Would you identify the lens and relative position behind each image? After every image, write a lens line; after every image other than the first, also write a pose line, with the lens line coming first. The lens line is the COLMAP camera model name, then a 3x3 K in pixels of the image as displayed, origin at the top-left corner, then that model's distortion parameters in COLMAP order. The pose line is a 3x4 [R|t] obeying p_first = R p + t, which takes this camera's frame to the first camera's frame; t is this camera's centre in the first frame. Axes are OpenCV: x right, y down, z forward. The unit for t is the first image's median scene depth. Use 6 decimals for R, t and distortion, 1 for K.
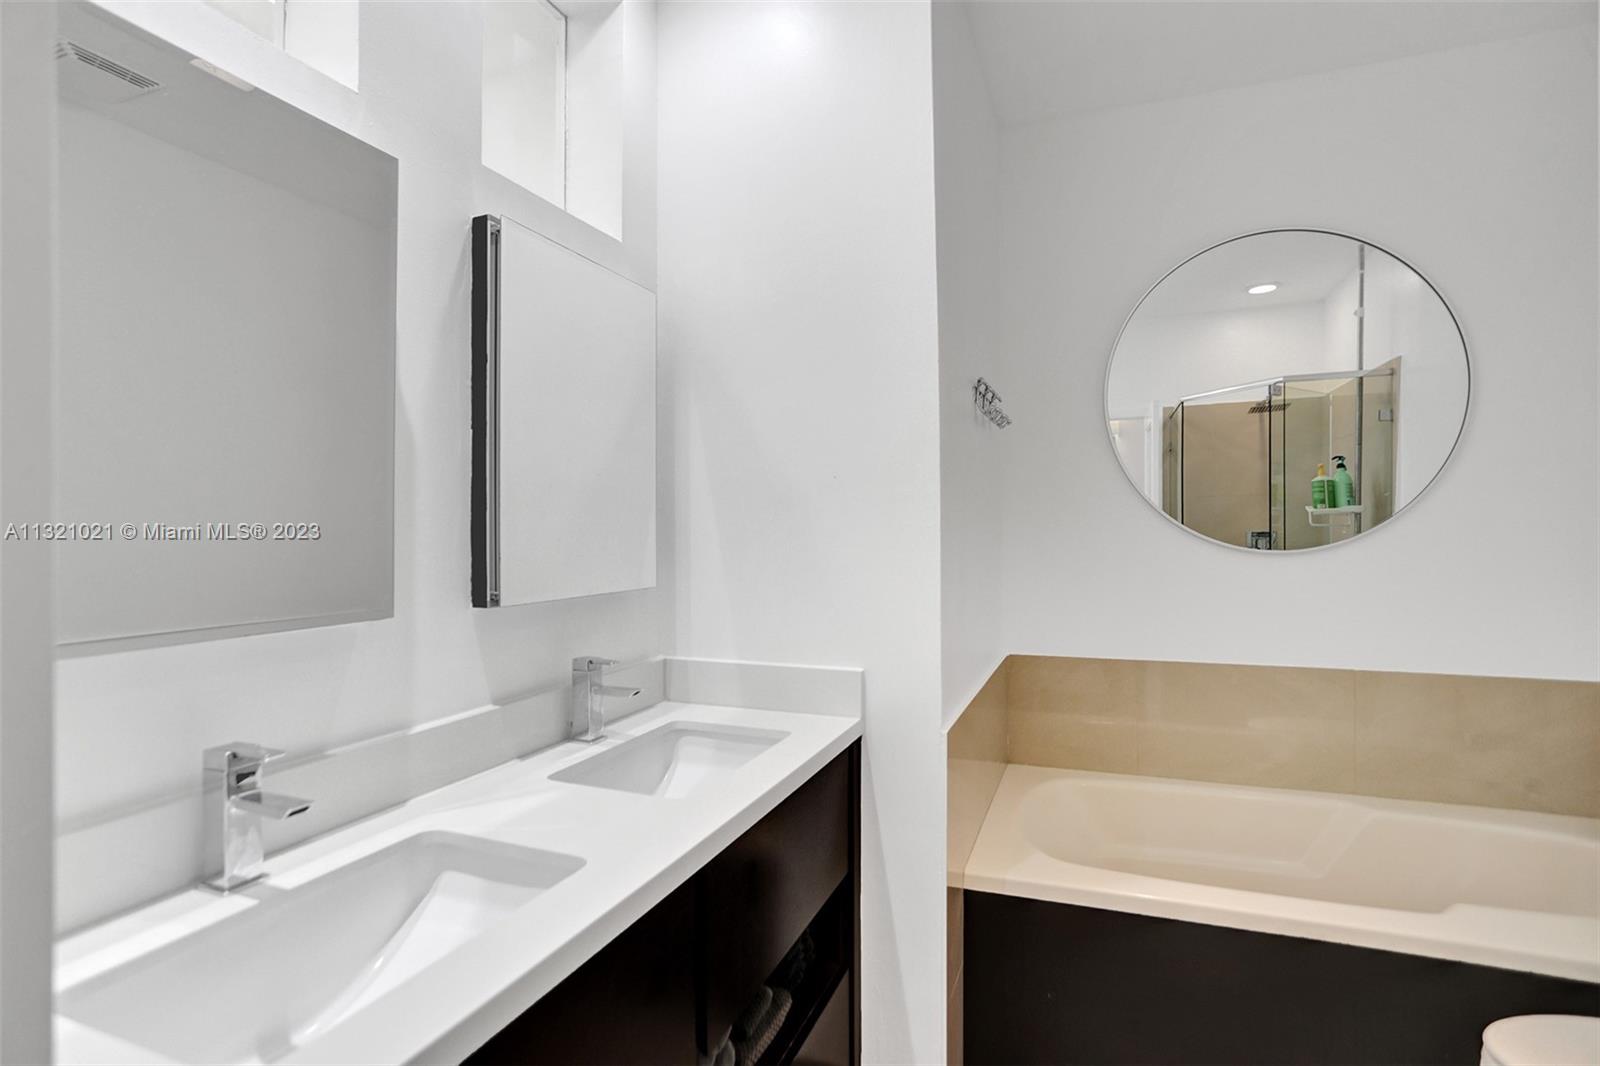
lens RADIAL K [[806.3, 0, 798.9], [0, 806.3, 528.8], [0, 0, 1]] dist [-0.057821, 0.020502]
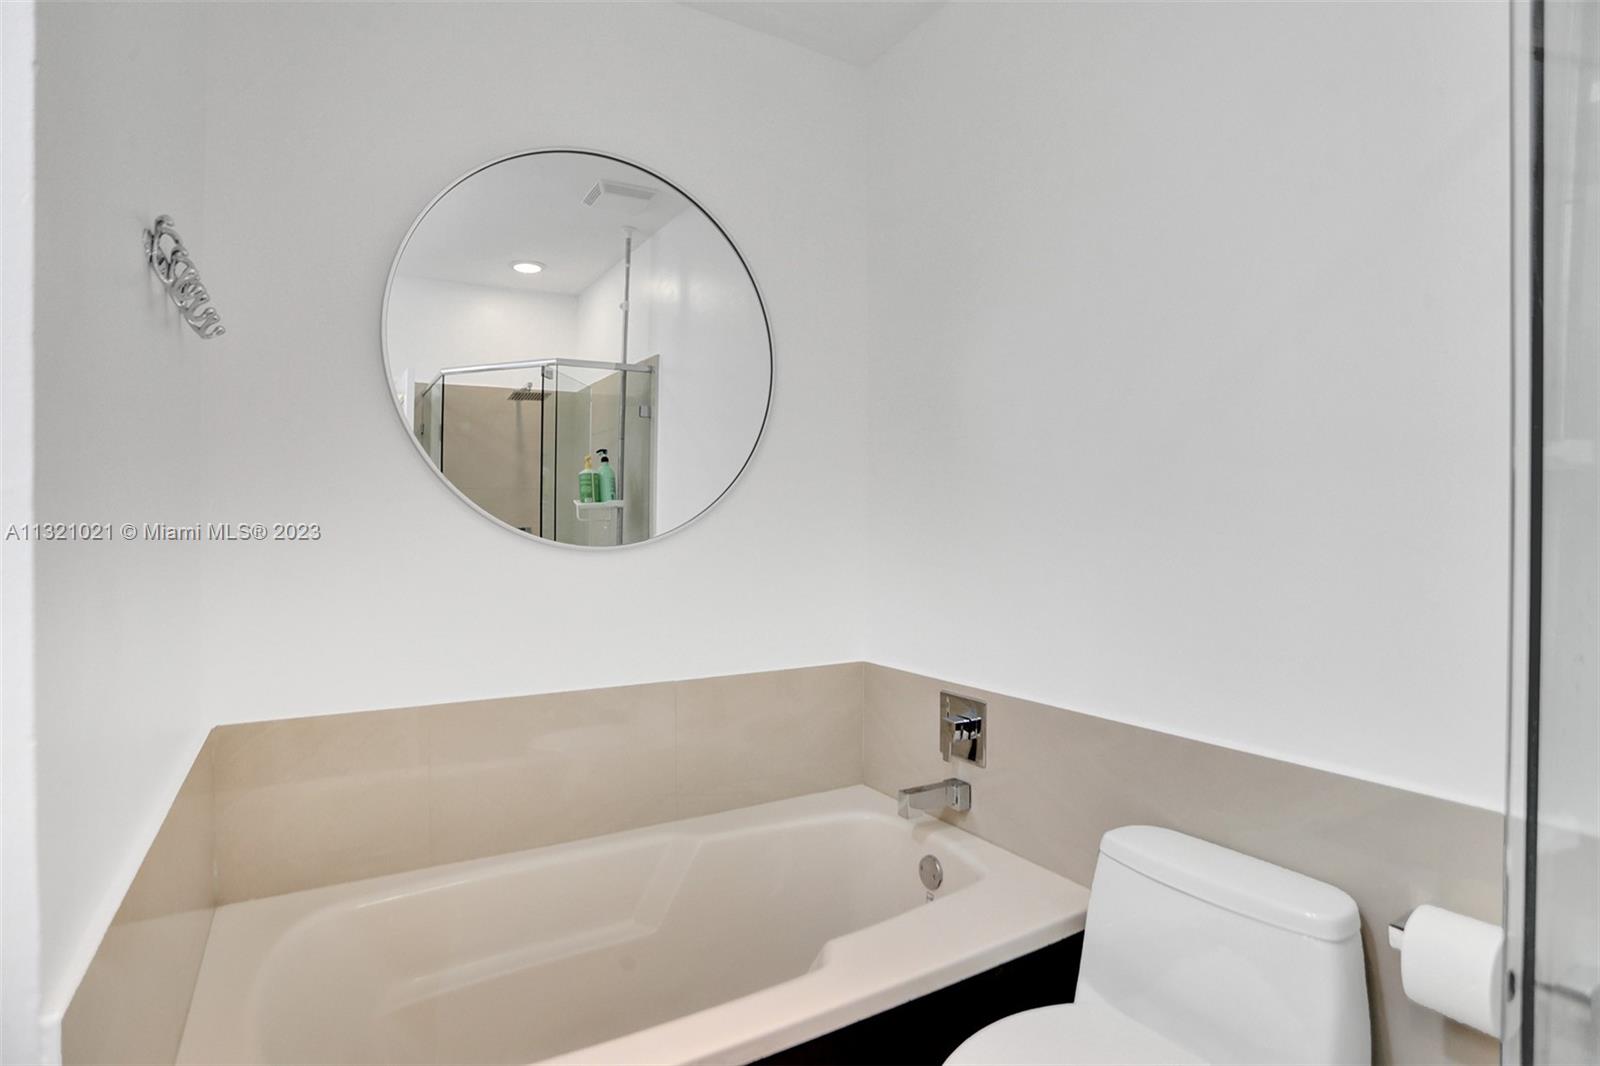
lens RADIAL K [[806.3, 0, 780.9], [0, 806.3, 523.3], [0, 0, 1]] dist [-0.057821, 0.020502]
pose [[0.625163, 0.003970, 0.780484, 0.047180], [0.000810, 0.999983, -0.005735, 0.005536], [-0.780494, 0.004218, 0.625149, 0.210180]]
